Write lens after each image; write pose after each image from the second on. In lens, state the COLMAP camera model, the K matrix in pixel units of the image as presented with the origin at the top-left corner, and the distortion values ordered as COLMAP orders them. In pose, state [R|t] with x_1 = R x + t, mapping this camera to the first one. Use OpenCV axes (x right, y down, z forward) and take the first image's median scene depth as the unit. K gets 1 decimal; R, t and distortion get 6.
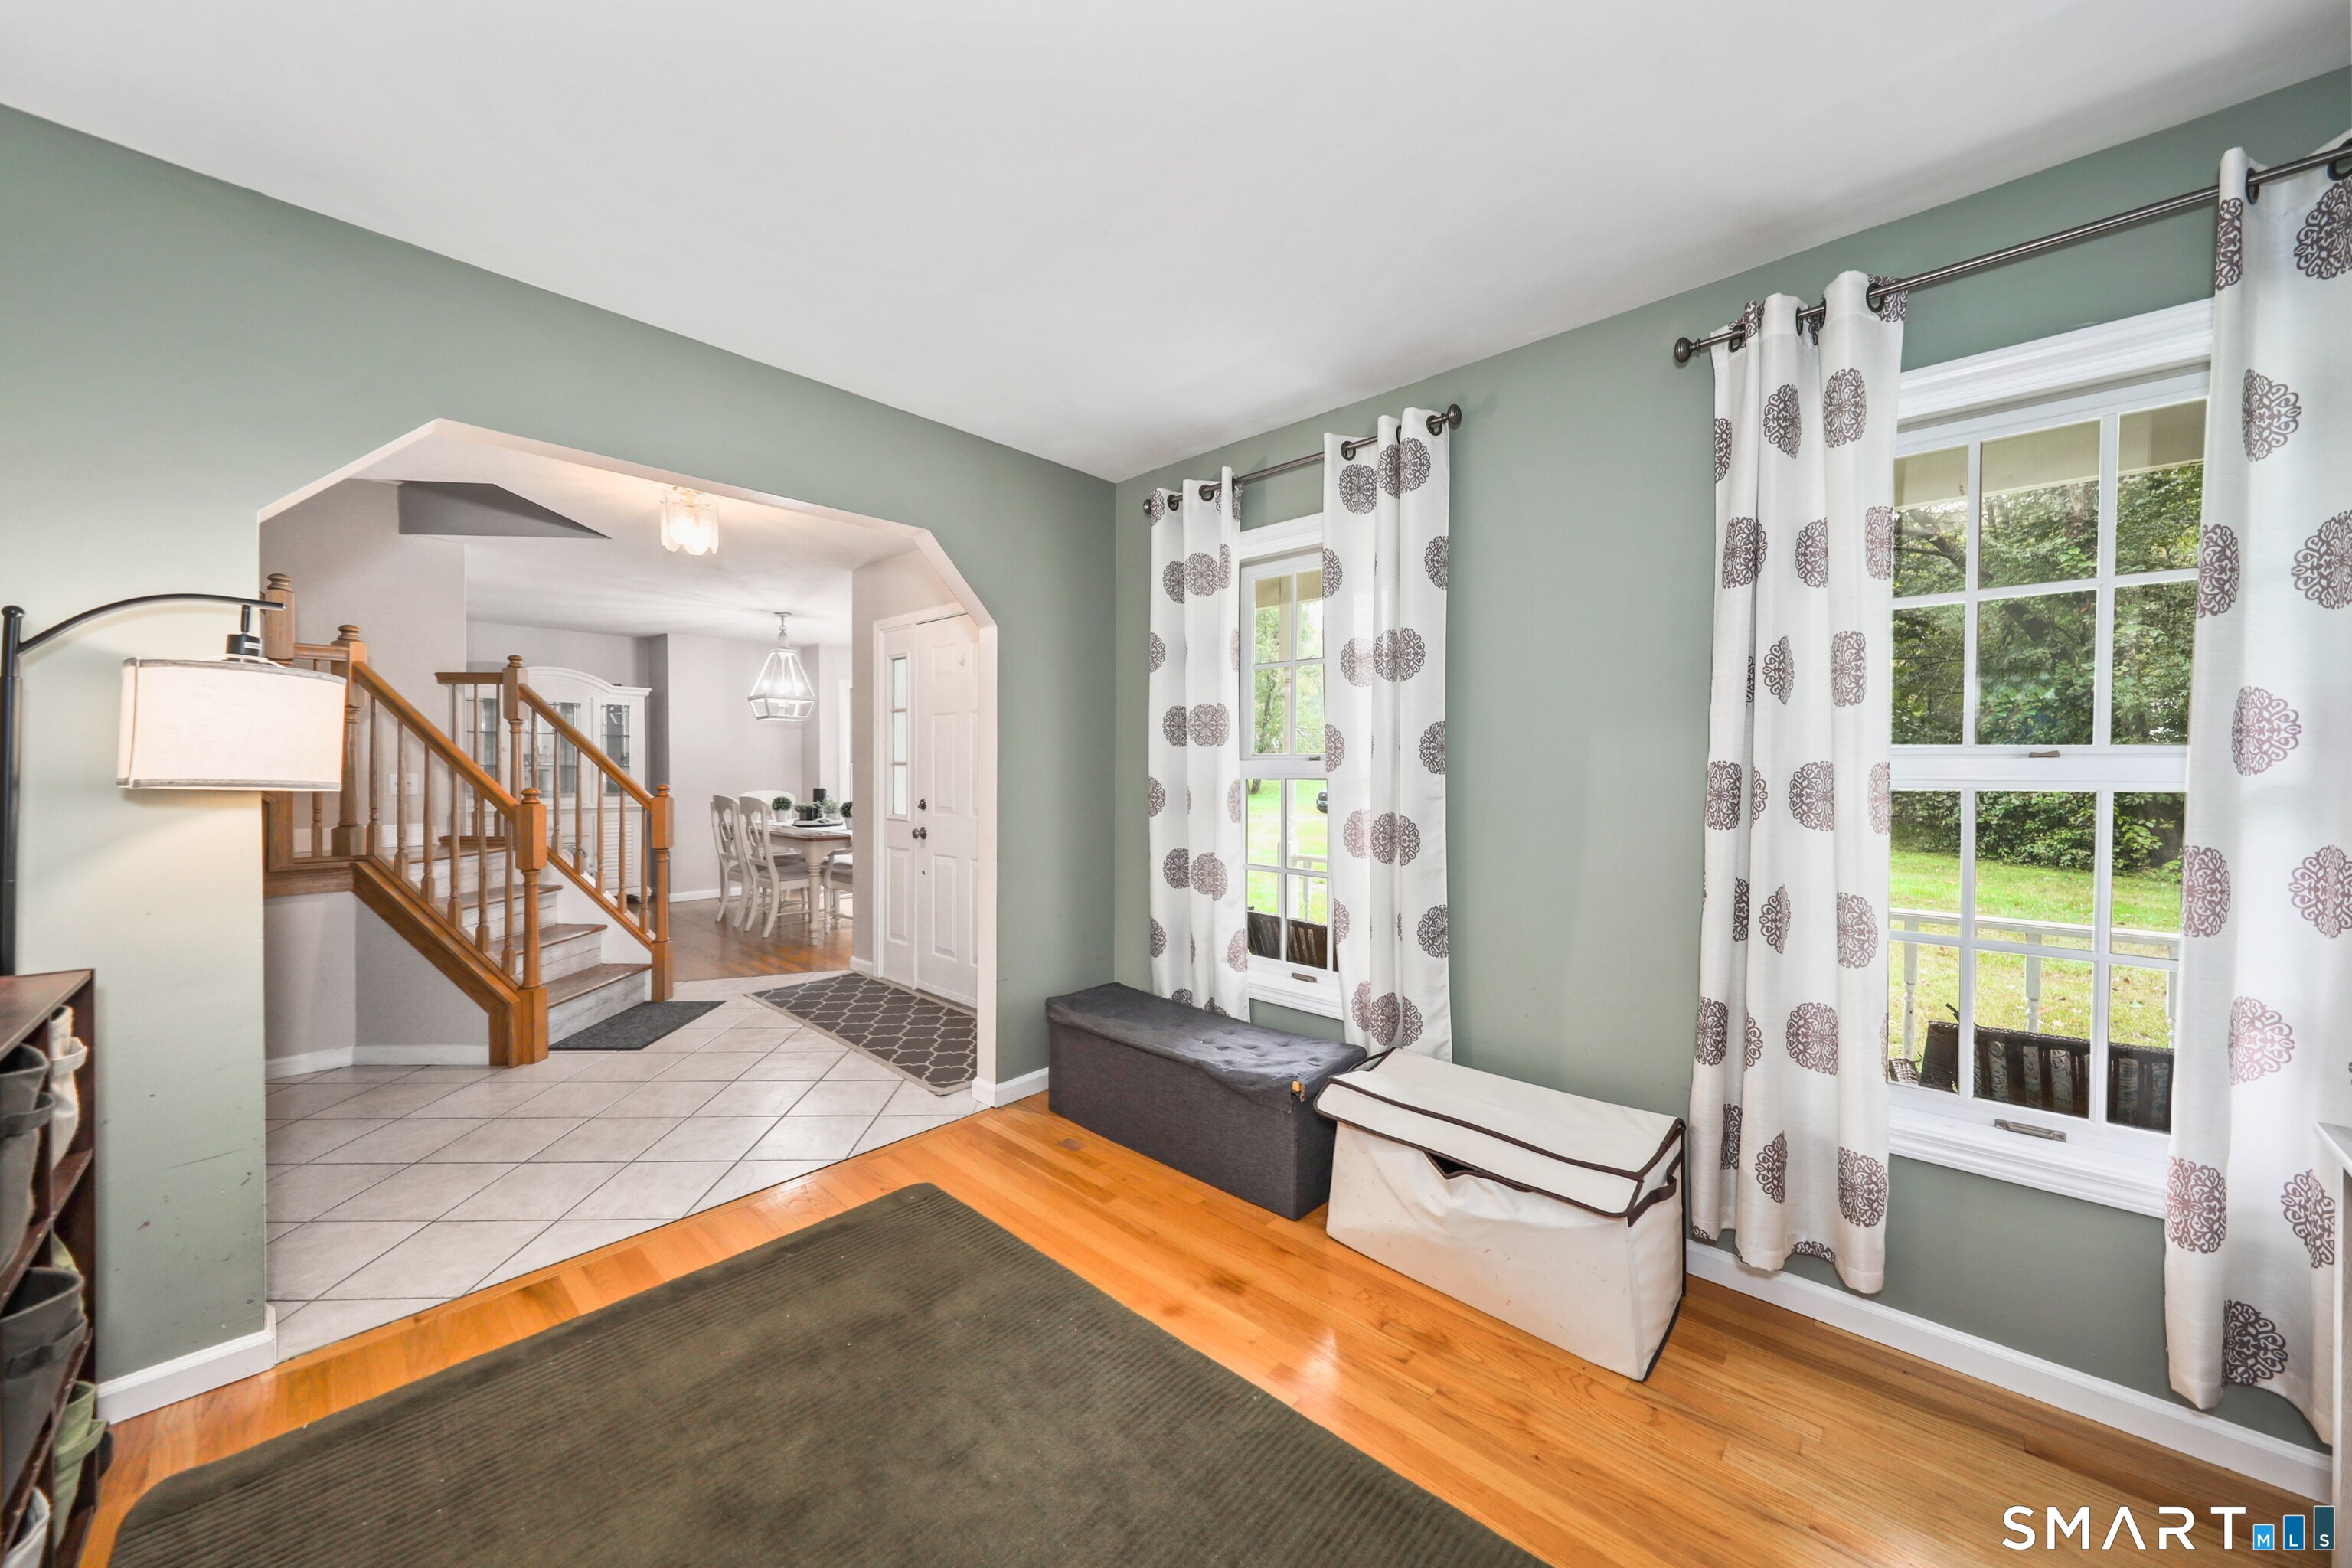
lens RADIAL K [[814.3, 0, 1177.8], [0, 814.3, 782.5], [0, 0, 1]] dist [-0.001663, 0.000327]
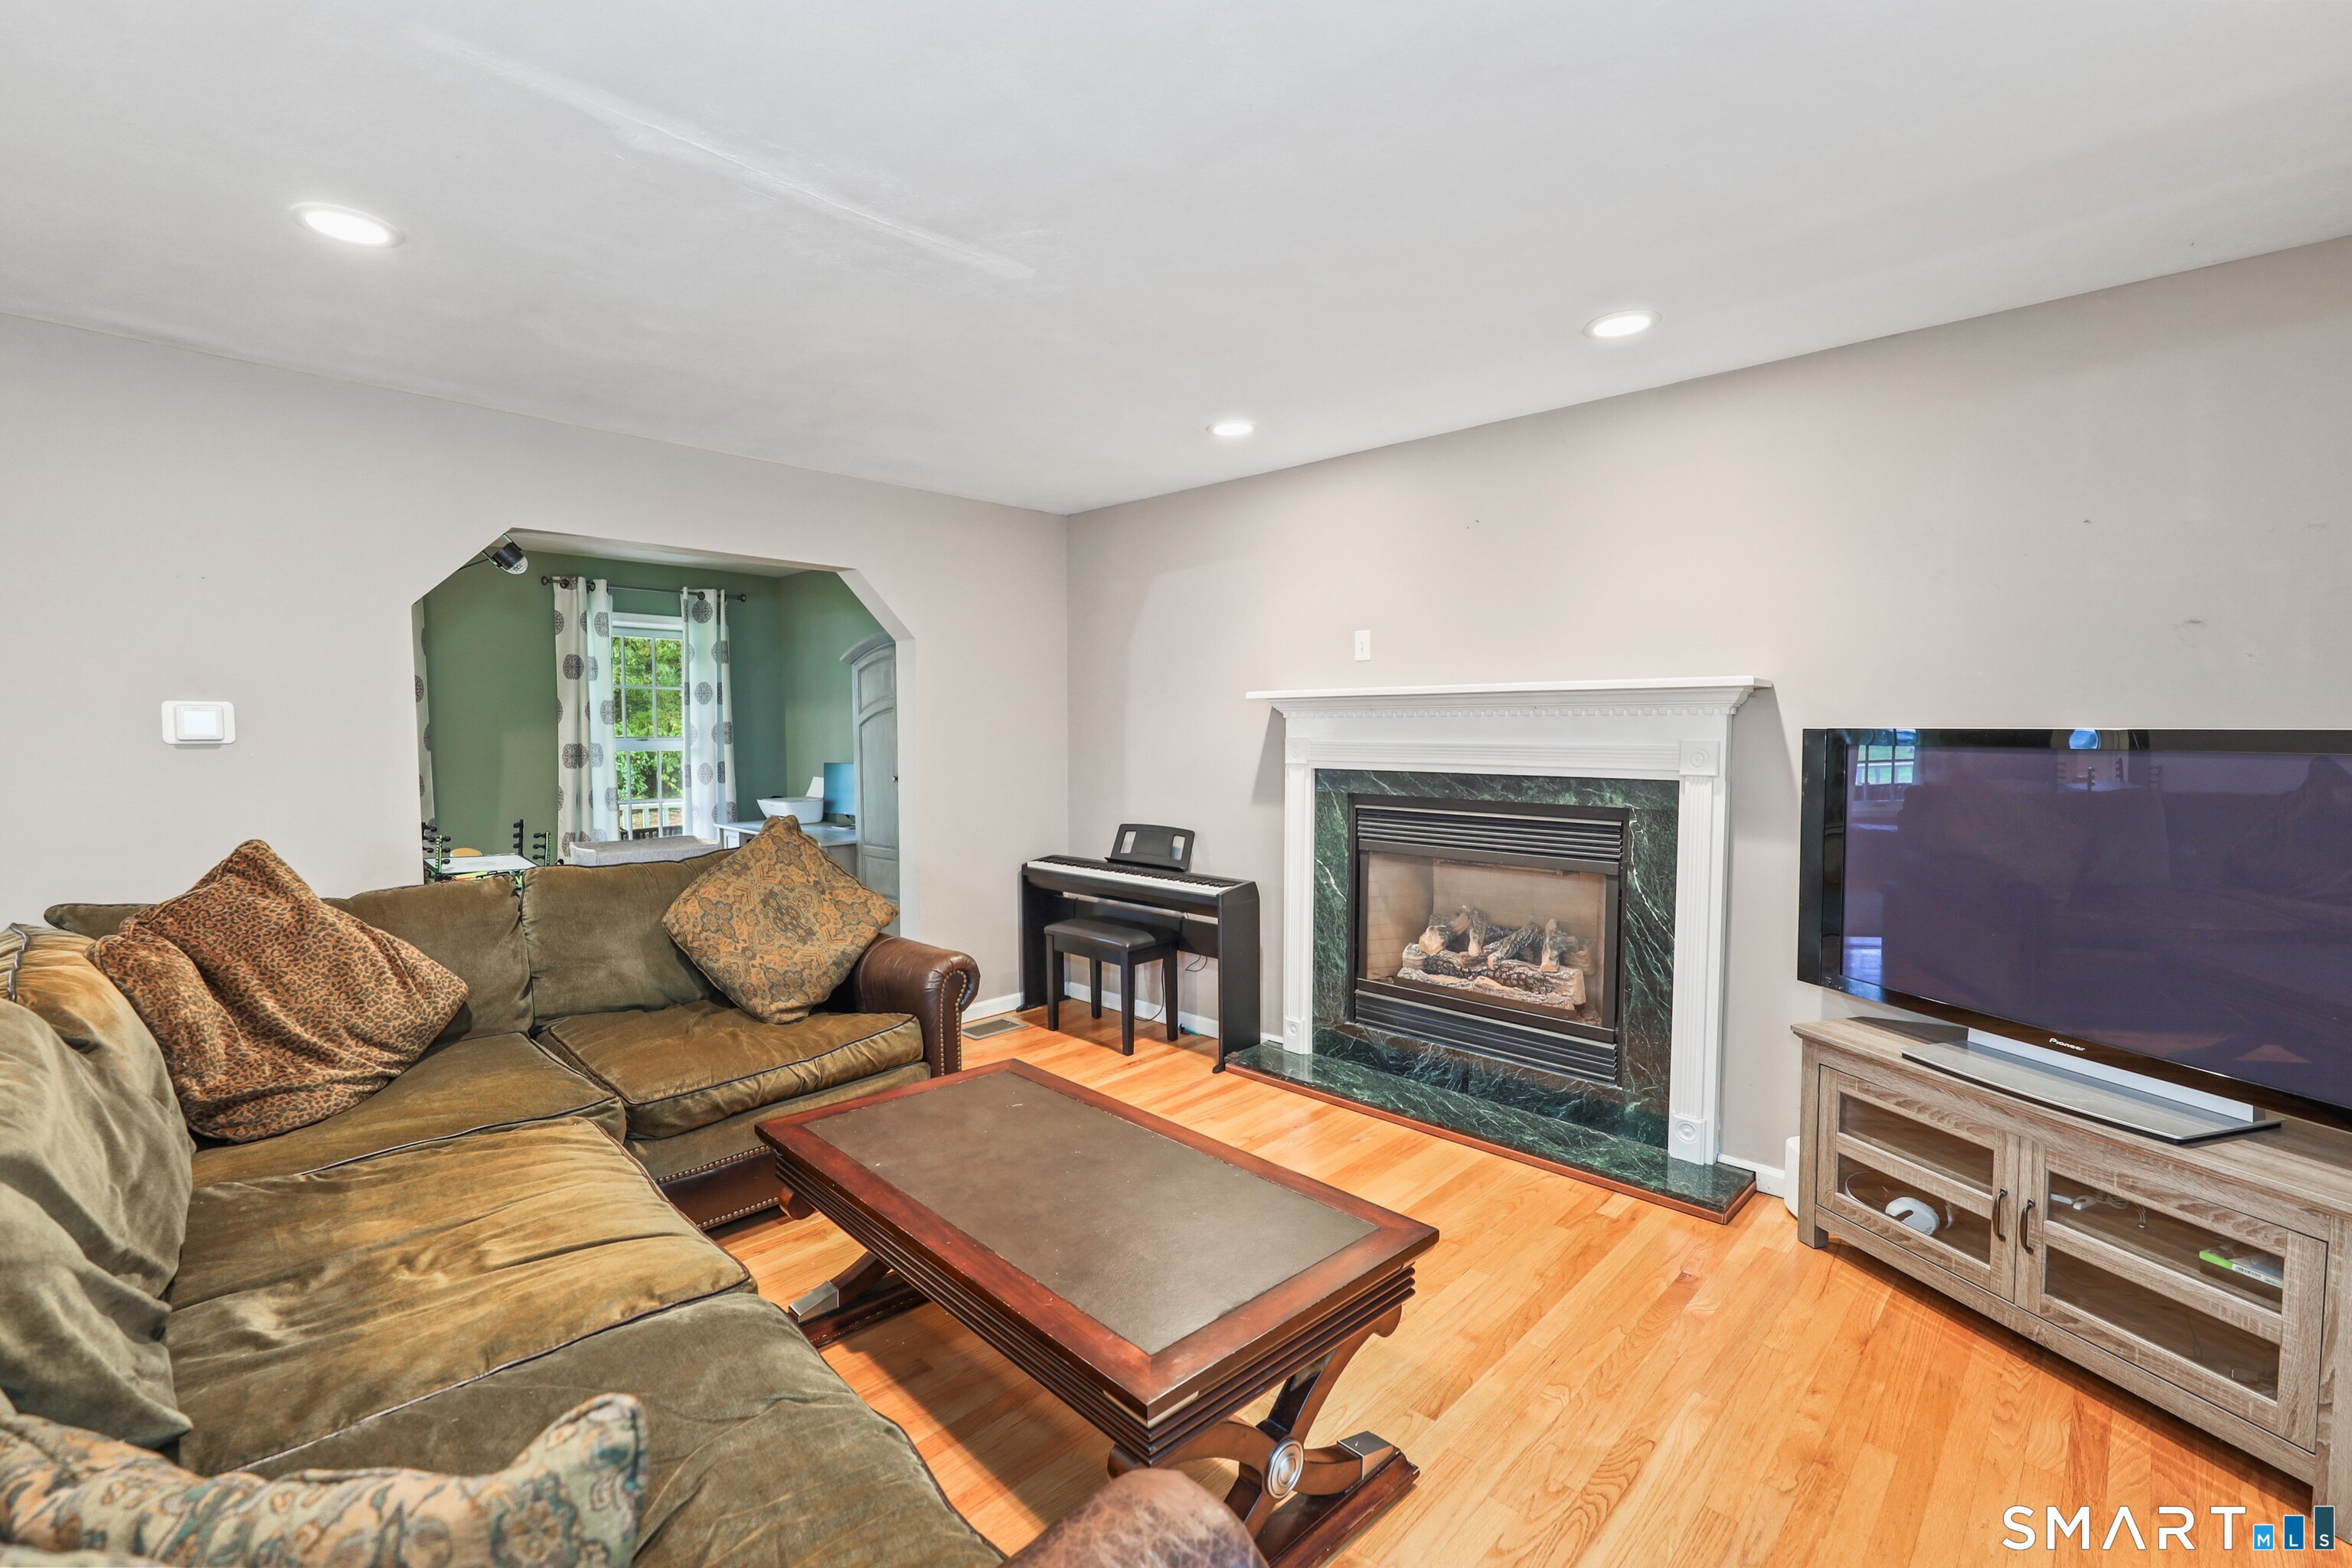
lens RADIAL K [[1040.6, 0, 1133.5], [0, 1040.6, 787.3], [0, 0, 1]] dist [0.007723, -0.000359]
pose [[0.054908, -0.063818, 0.996450, -2.718834], [0.020434, 0.997818, 0.062780, -0.063019], [-0.998282, 0.016914, 0.056092, -1.059498]]
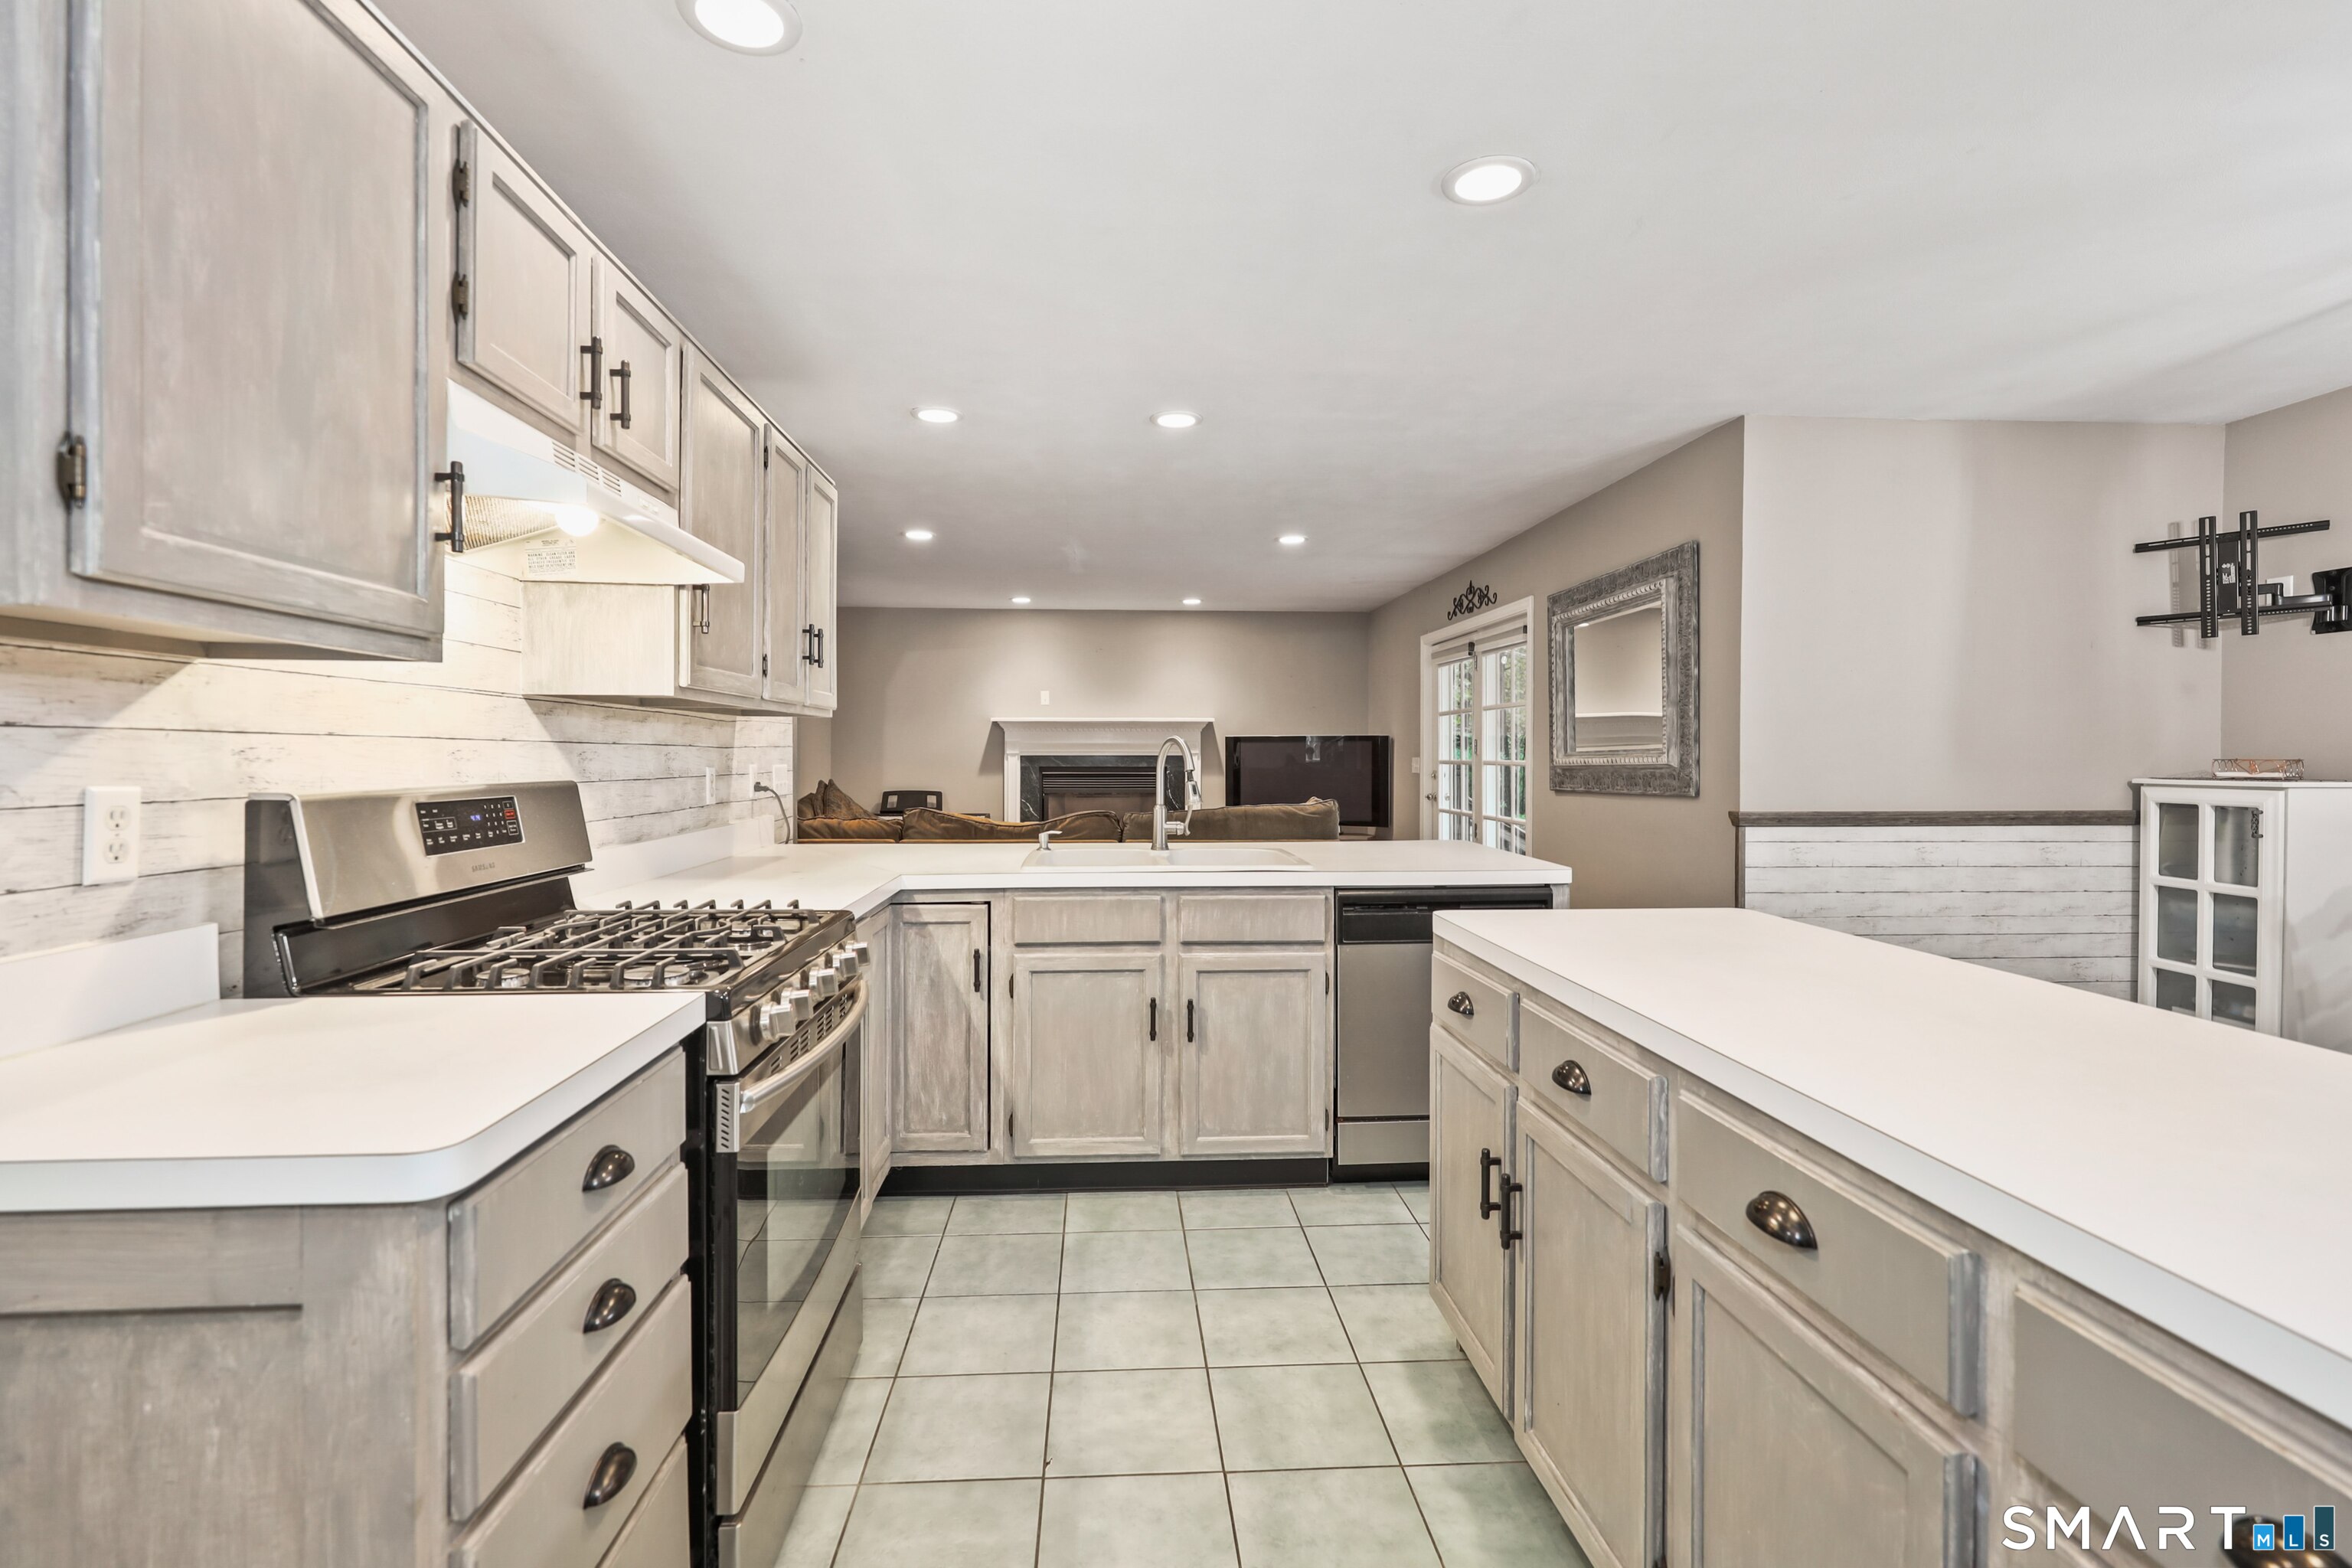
lens RADIAL K [[1040.6, 0, 1187.7], [0, 1040.6, 773.1], [0, 0, 1]] dist [0.007723, -0.000359]
pose [[-0.733927, -0.021319, 0.678894, -4.239552], [0.004634, 0.999327, 0.036391, -0.043537], [-0.679213, 0.029854, -0.733334, 1.659088]]
